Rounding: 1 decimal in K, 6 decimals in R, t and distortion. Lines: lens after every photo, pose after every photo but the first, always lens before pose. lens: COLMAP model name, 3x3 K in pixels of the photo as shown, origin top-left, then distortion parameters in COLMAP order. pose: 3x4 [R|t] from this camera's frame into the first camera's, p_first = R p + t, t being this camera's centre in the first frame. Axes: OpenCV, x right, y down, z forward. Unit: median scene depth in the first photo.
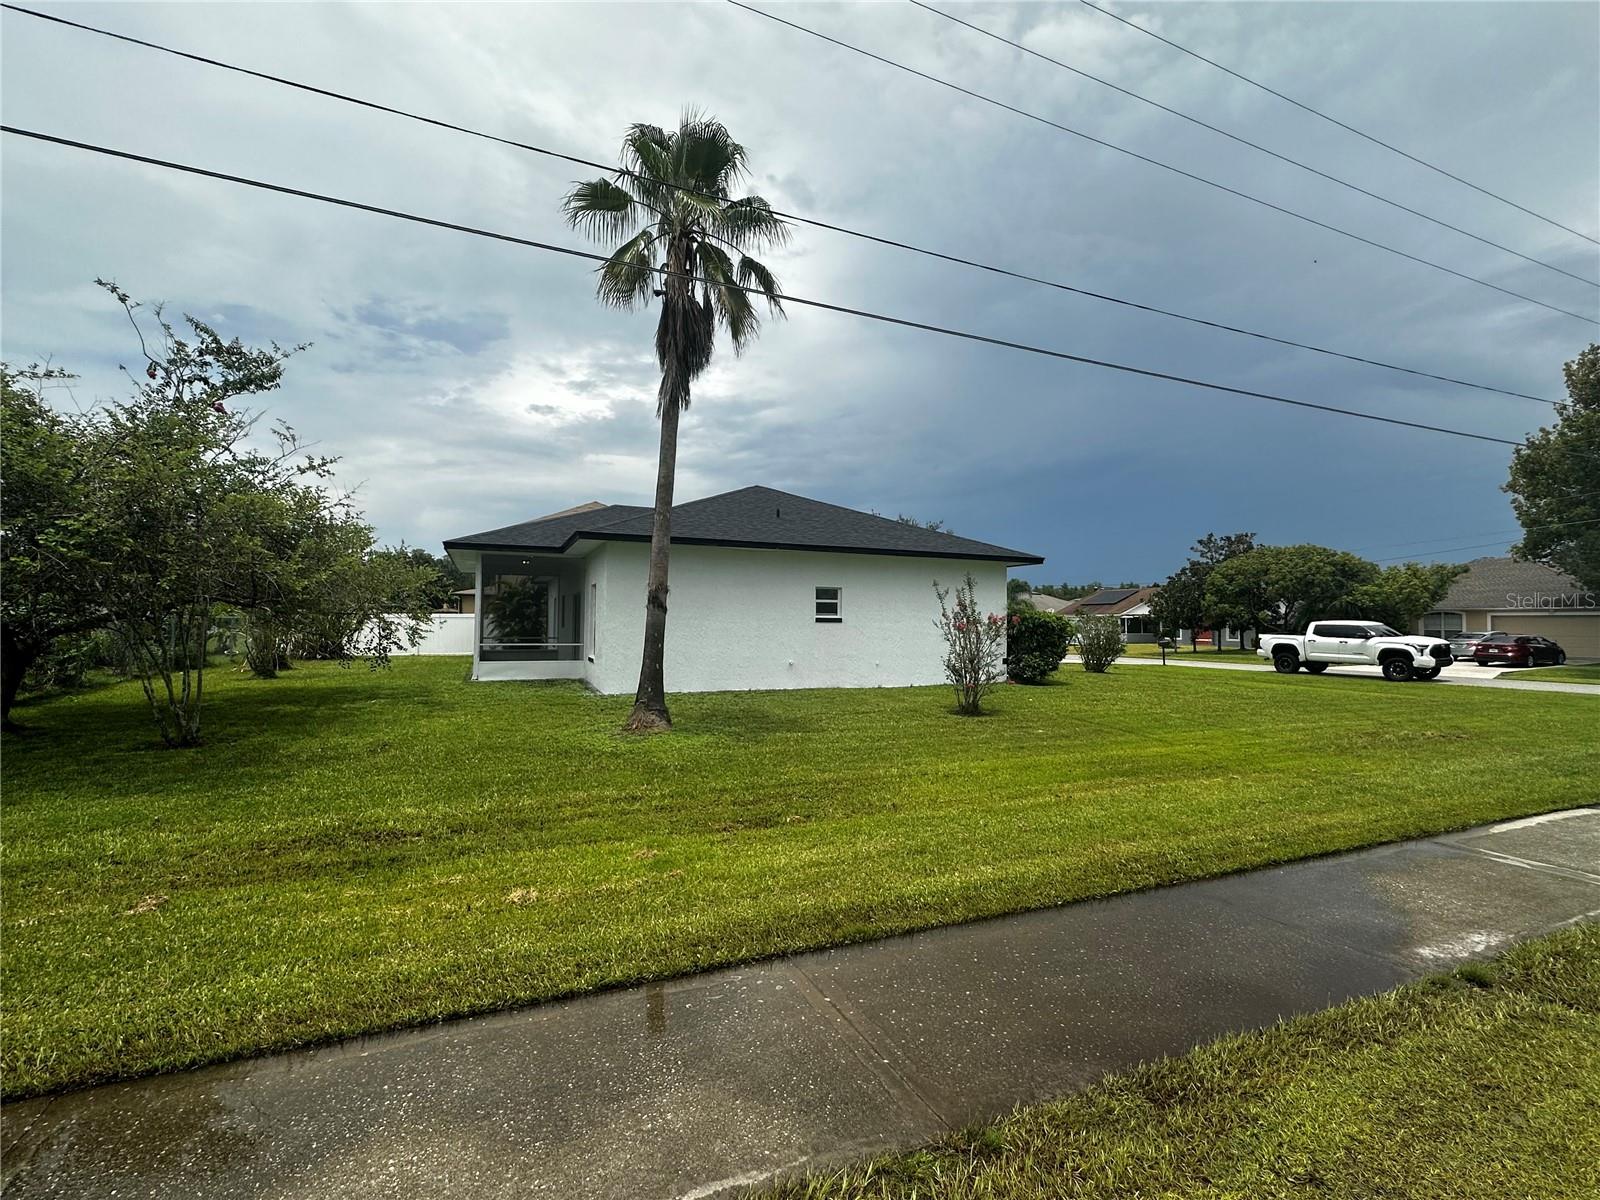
lens RADIAL K [[710.9, 0, 798.7], [0, 710.9, 599.0], [0, 0, 1]] dist [-0.005528, 0.001886]
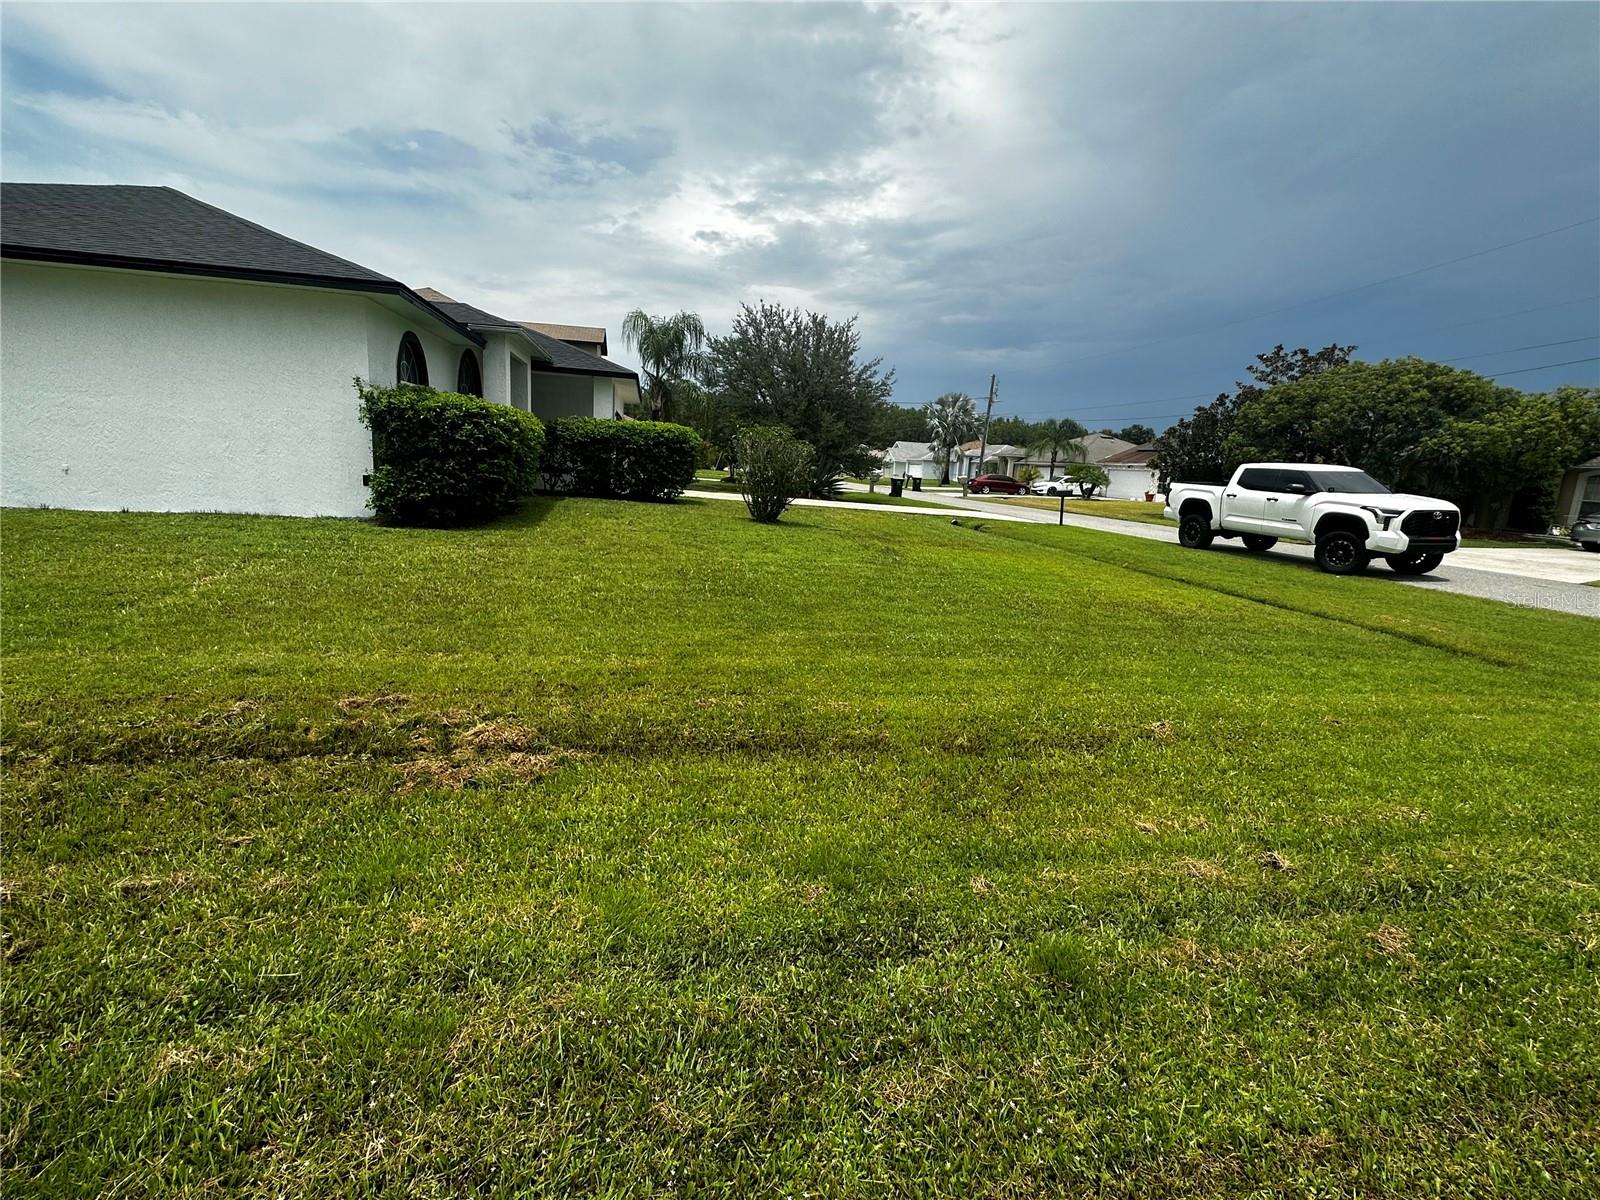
lens RADIAL K [[710.9, 0, 809.7], [0, 710.9, 595.4], [0, 0, 1]] dist [-0.005528, 0.001886]
pose [[0.977865, 0.082236, -0.192398, 0.562541], [-0.040176, 0.976212, 0.213065, 0.031937], [0.205343, -0.200619, 0.957907, 0.388703]]
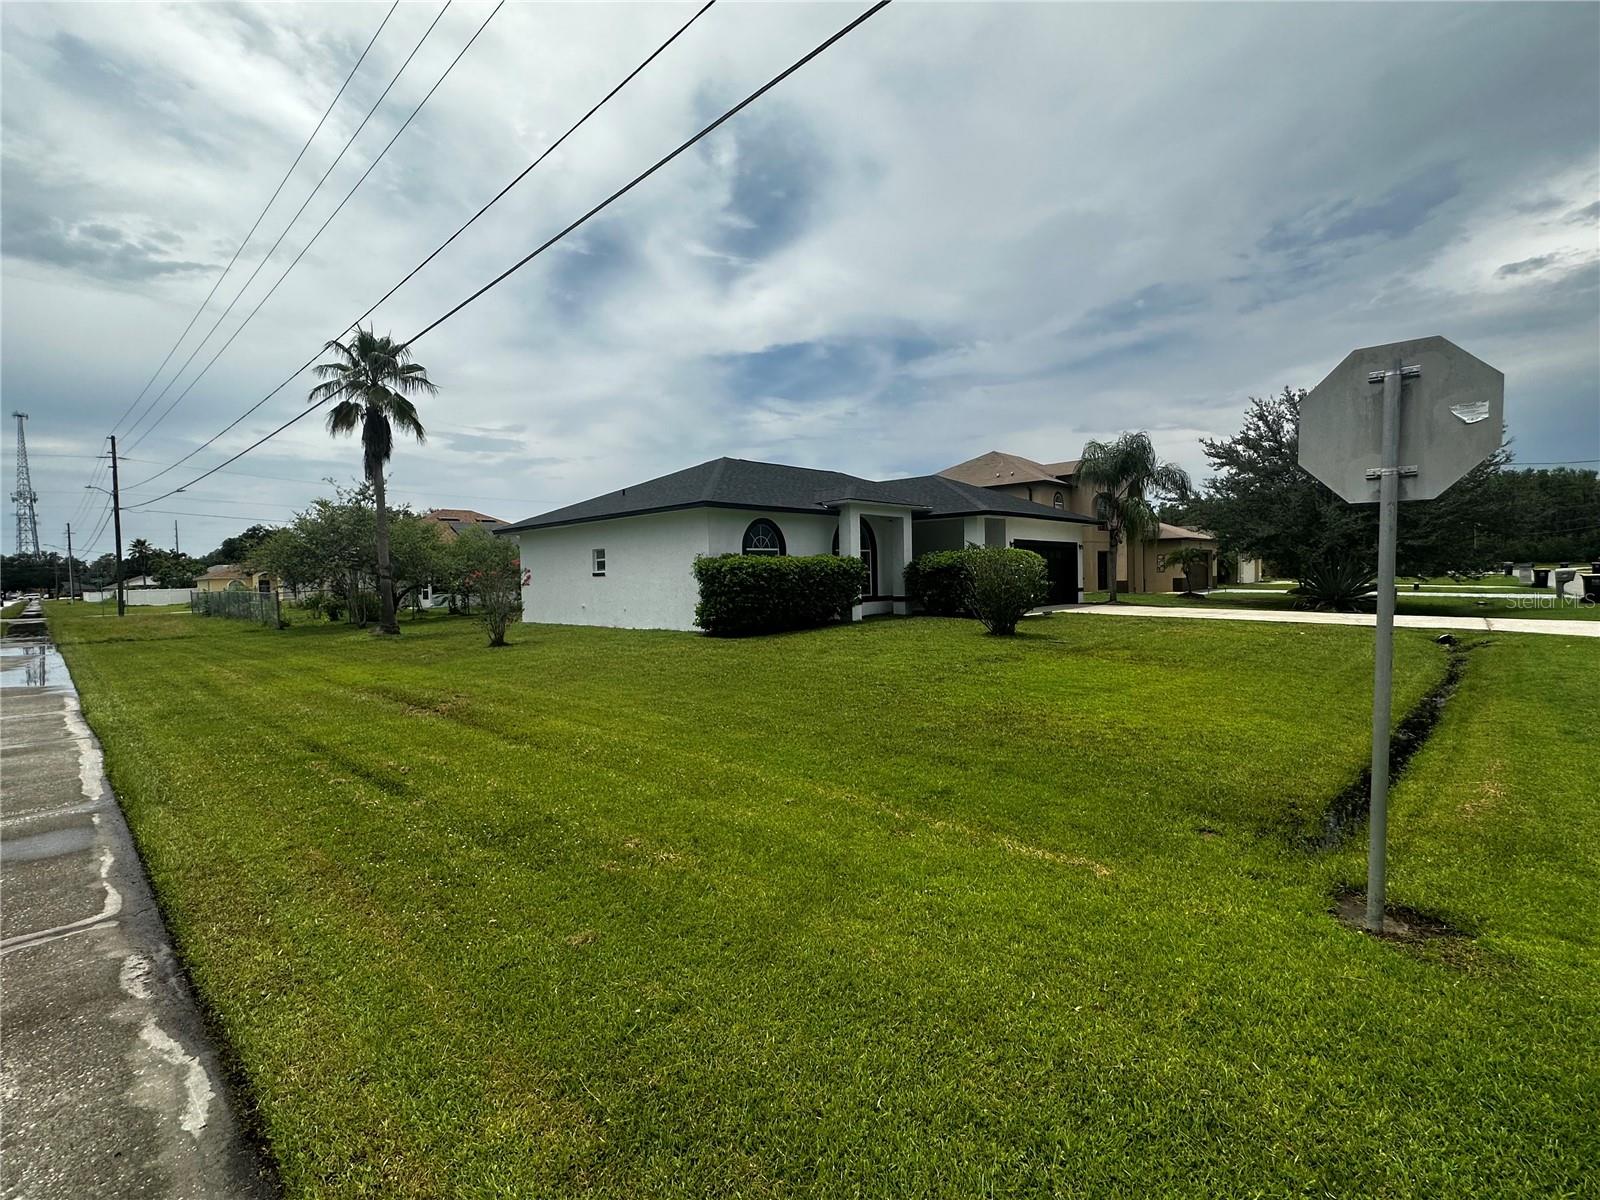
lens RADIAL K [[710.9, 0, 814.9], [0, 710.9, 607.0], [0, 0, 1]] dist [-0.005528, 0.001886]
pose [[0.421667, 0.020772, -0.906513, 0.935052], [0.062499, 0.996694, 0.051909, 0.031171], [0.904594, -0.078544, 0.418975, 0.545167]]
